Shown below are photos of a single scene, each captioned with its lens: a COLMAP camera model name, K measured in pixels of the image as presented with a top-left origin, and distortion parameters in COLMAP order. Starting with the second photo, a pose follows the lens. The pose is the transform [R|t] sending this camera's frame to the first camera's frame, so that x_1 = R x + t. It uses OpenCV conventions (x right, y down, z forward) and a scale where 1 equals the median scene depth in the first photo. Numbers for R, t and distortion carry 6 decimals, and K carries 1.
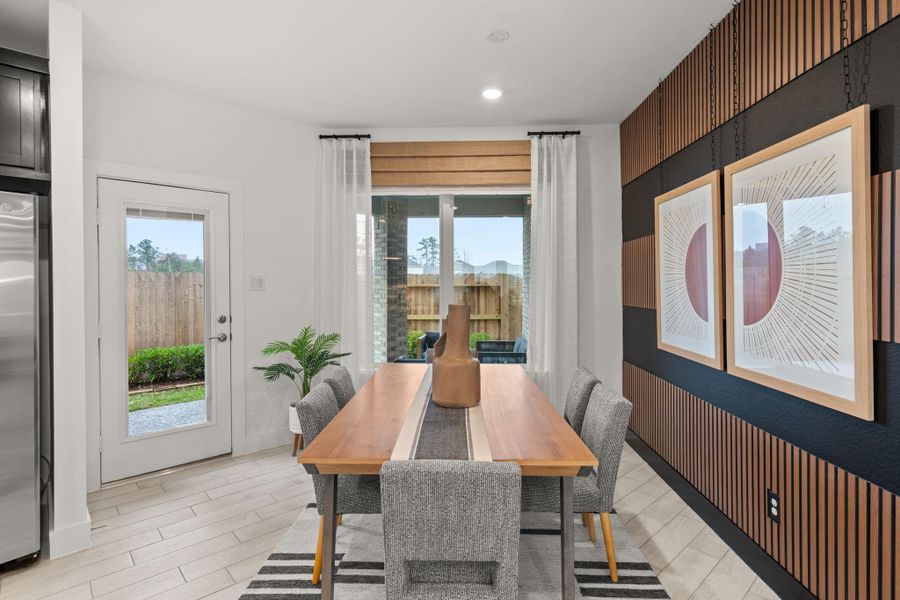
lens RADIAL K [[458.3, 0, 462.4], [0, 458.3, 282.0], [0, 0, 1]] dist [0.001447, 0.000225]
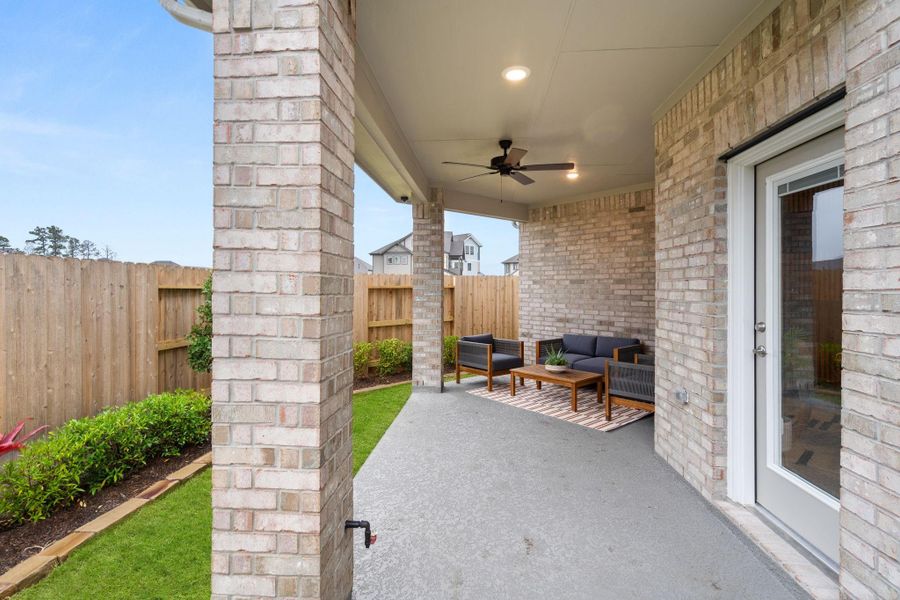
lens RADIAL K [[418.2, 0, 451.7], [0, 418.2, 285.6], [0, 0, 1]] dist [0.001445, 0.000224]
pose [[0.737124, 0.004271, 0.675744, -0.616843], [-0.003403, 0.999991, -0.002608, 0.007227], [-0.675749, -0.000377, 0.737132, 0.378602]]
